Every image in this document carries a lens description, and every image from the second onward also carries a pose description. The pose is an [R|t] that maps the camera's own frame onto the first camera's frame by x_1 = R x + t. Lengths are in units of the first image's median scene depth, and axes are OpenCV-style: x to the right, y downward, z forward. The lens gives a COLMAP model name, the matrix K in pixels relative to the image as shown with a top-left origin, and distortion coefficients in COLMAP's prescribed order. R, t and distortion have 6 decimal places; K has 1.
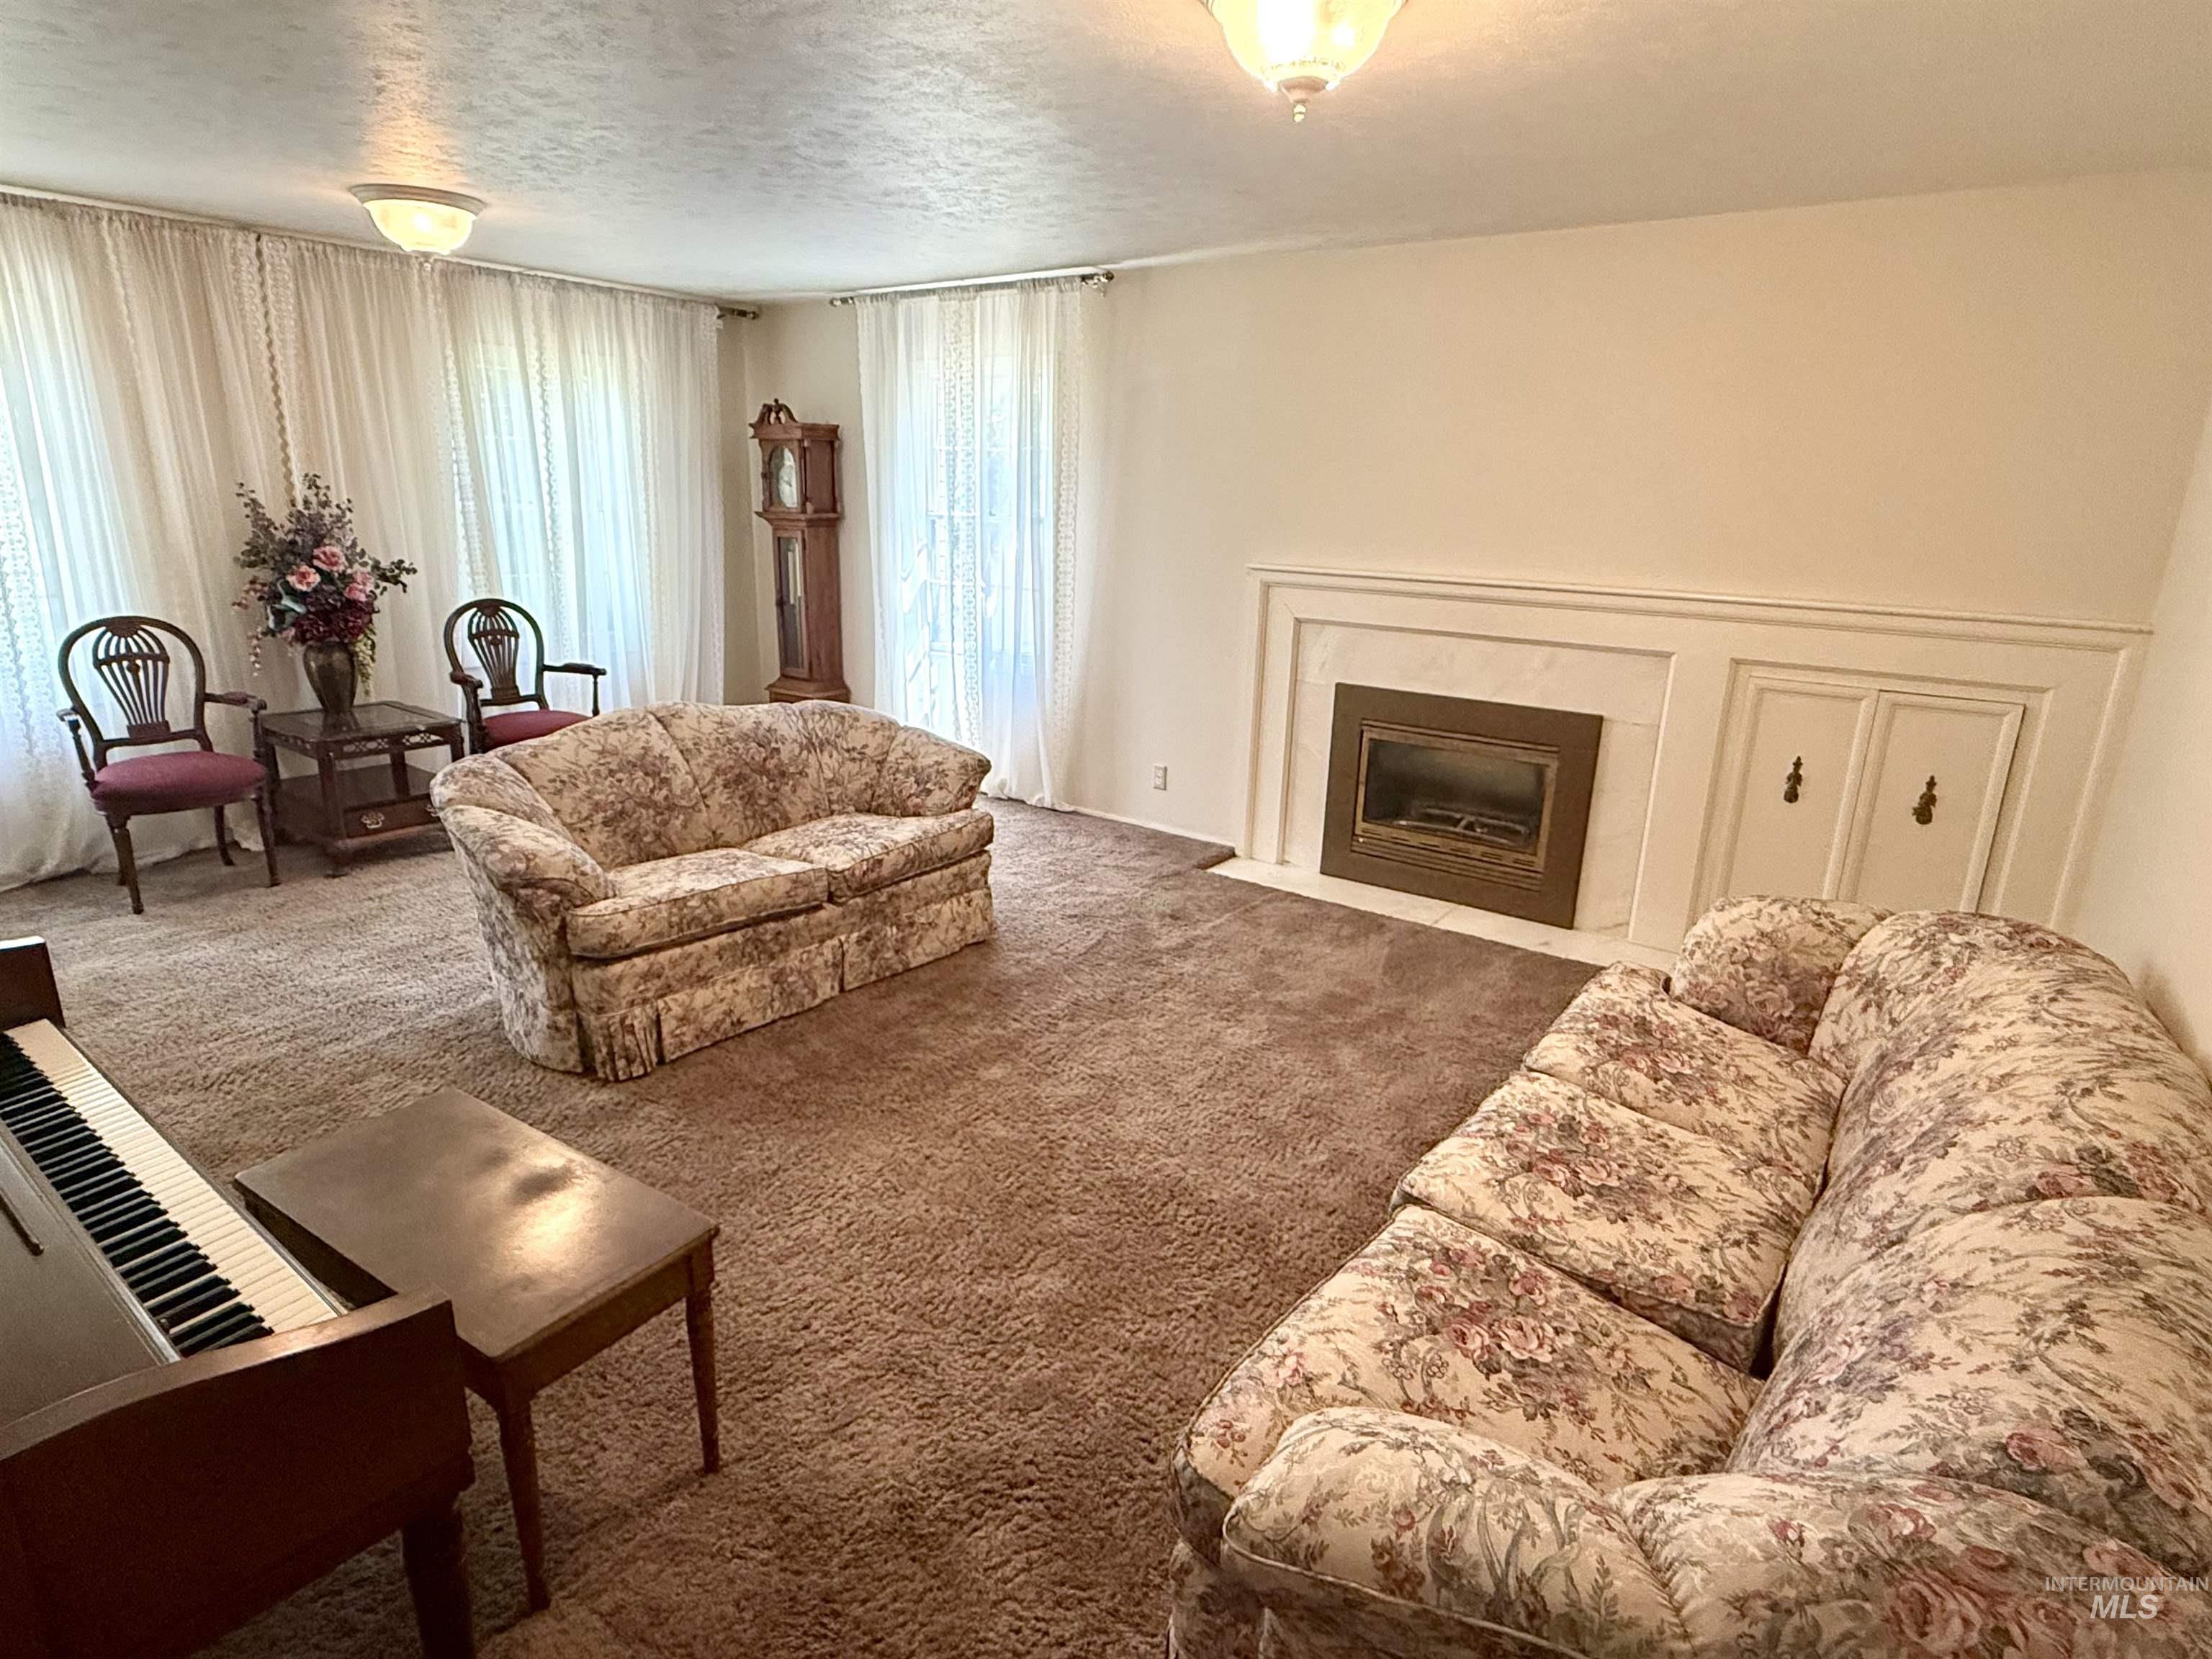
lens RADIAL K [[1192.1, 0, 1099.3], [0, 1192.1, 827.6], [0, 0, 1]] dist [0.000736, 0.001317]
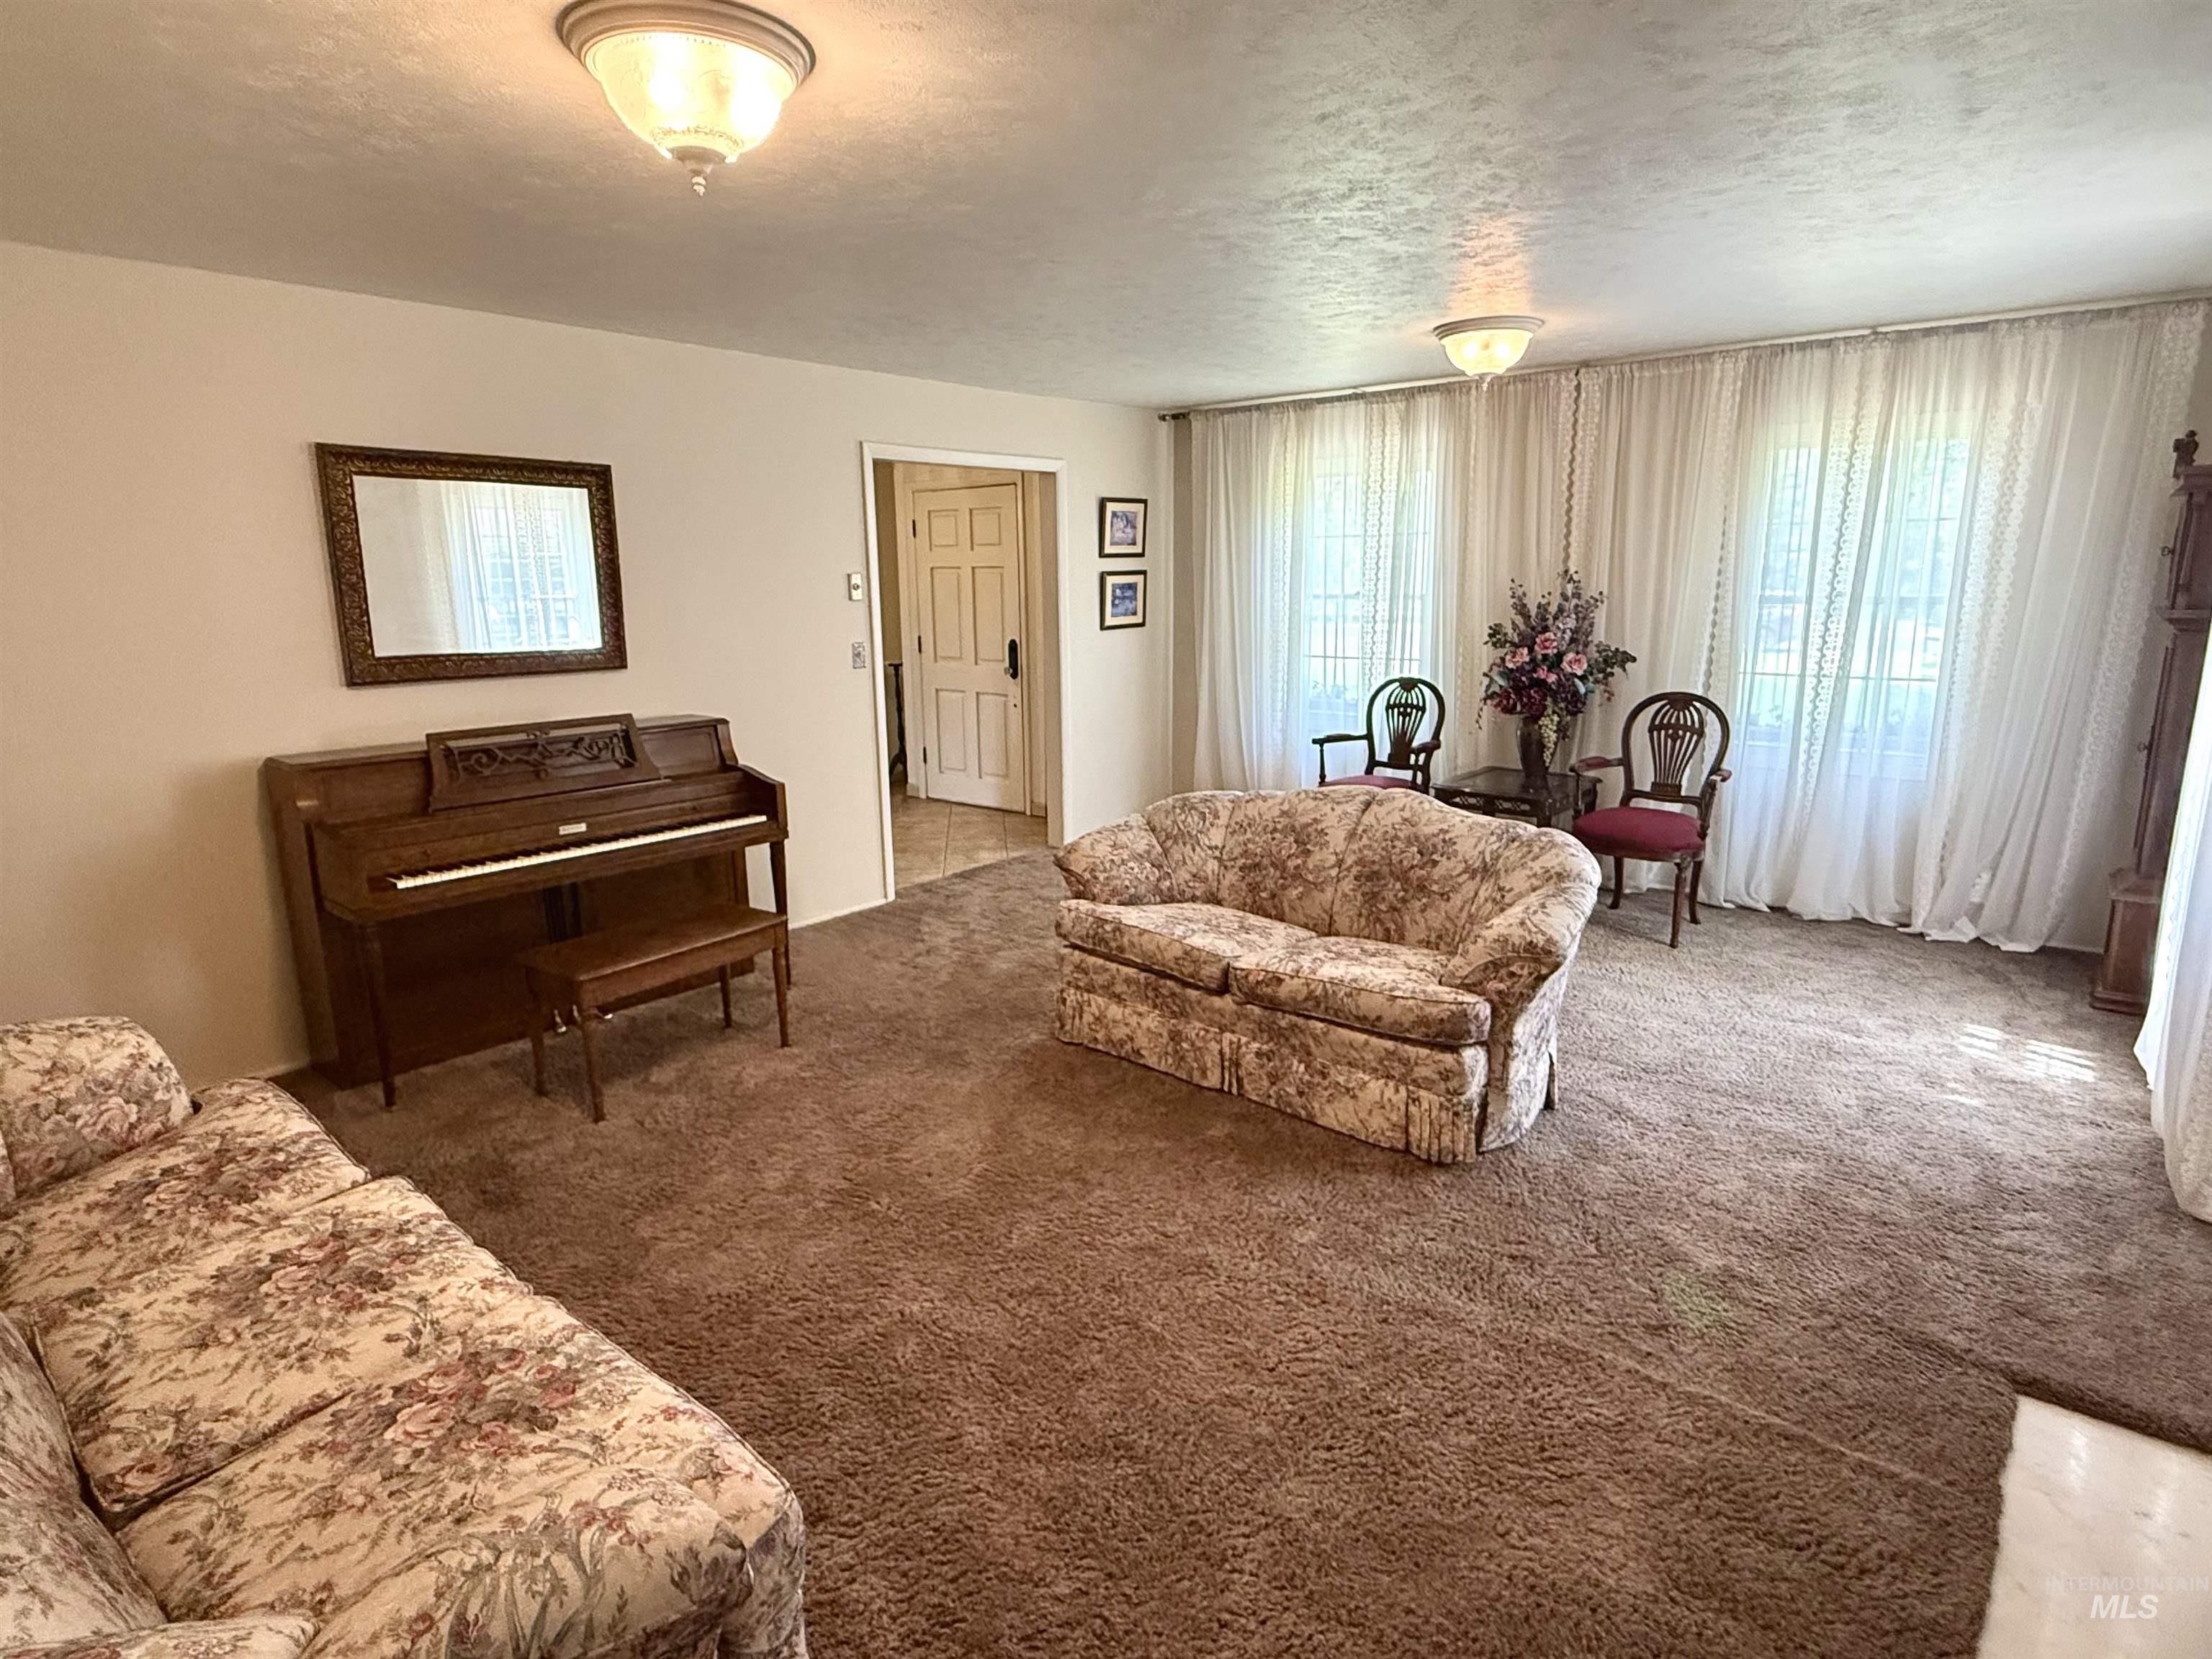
lens RADIAL K [[1183.7, 0, 1103.1], [0, 1183.7, 825.6], [0, 0, 1]] dist [-0.000697, 0.000423]
pose [[-0.038154, 0.187628, -0.981499, 0.760241], [-0.262779, 0.945760, 0.191011, -0.244784], [0.964102, 0.265205, 0.013220, 0.922967]]
